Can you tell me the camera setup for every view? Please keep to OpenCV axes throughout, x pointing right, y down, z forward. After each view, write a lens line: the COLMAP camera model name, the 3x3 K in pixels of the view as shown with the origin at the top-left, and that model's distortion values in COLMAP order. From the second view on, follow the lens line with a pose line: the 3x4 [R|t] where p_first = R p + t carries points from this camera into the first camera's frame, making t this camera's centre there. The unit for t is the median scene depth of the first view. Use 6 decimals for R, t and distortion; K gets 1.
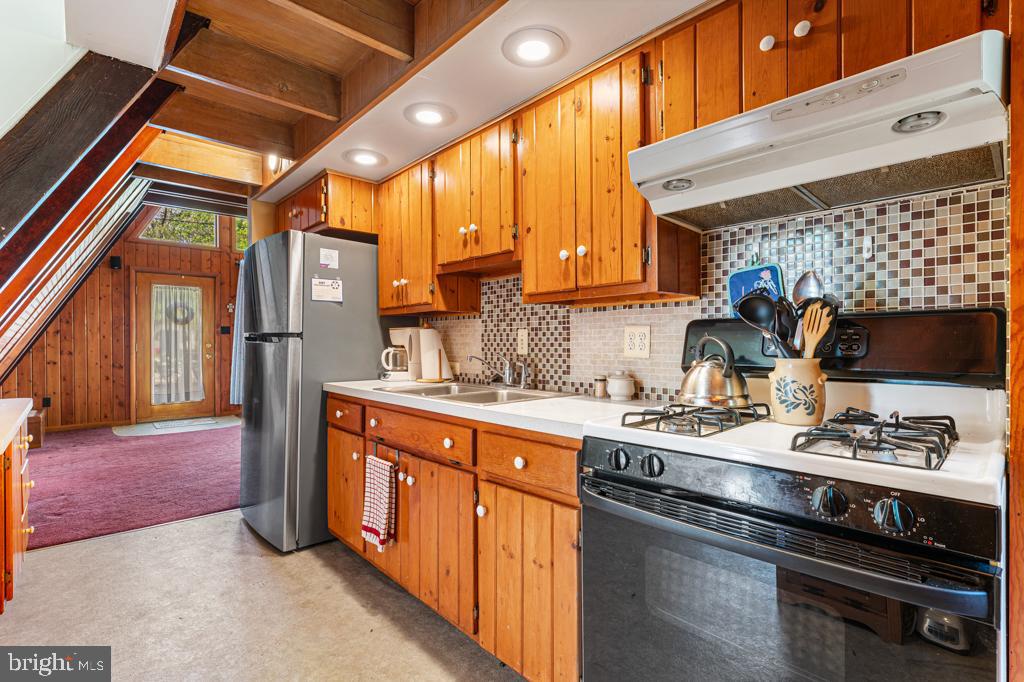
lens RADIAL K [[478.6, 0, 509.1], [0, 478.6, 343.1], [0, 0, 1]] dist [-0.003873, -0.000863]
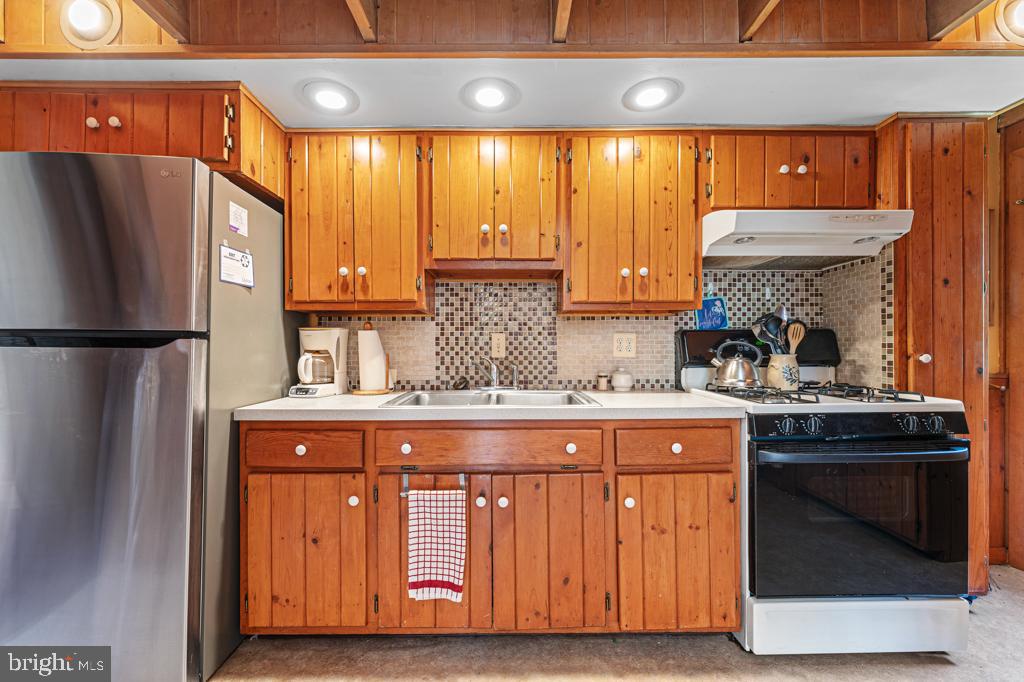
lens RADIAL K [[407.2, 0, 508.6], [0, 407.2, 345.6], [0, 0, 1]] dist [-0.001103, -0.000286]
pose [[0.668887, -0.000410, 0.743364, -0.660355], [0.003997, 0.999987, -0.003045, 0.000380], [-0.743353, 0.005008, 0.668880, 0.422772]]
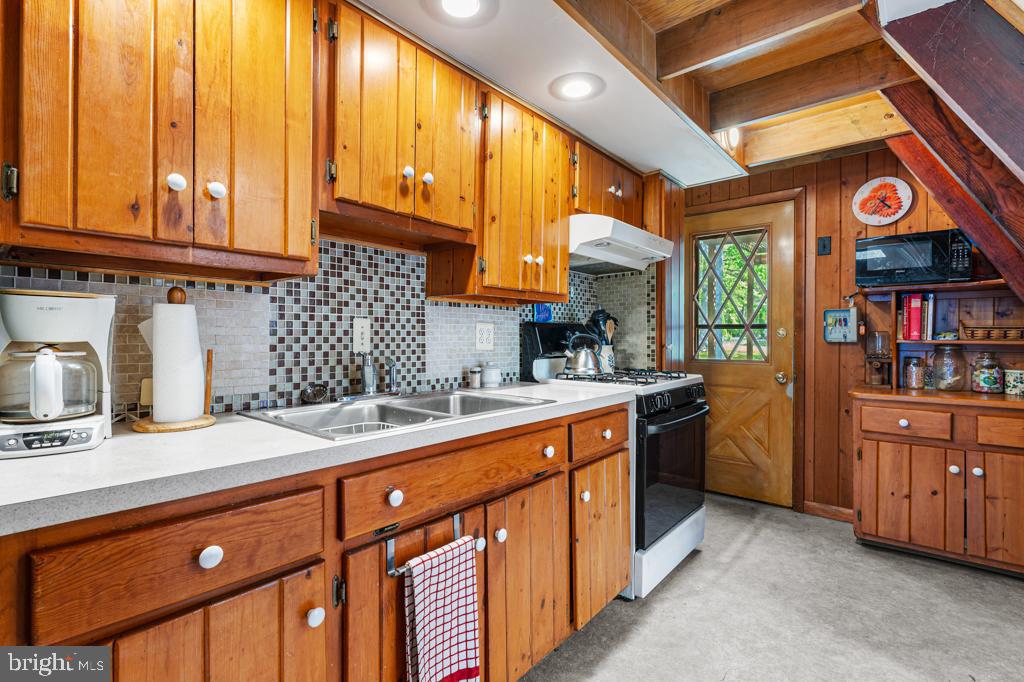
lens RADIAL K [[478.6, 0, 508.2], [0, 478.6, 337.4], [0, 0, 1]] dist [-0.003873, -0.000863]
pose [[-0.125928, 0.001840, 0.992038, -0.780308], [-0.001042, 0.999997, -0.001988, 0.001392], [-0.992039, -0.001284, -0.125925, 0.936529]]
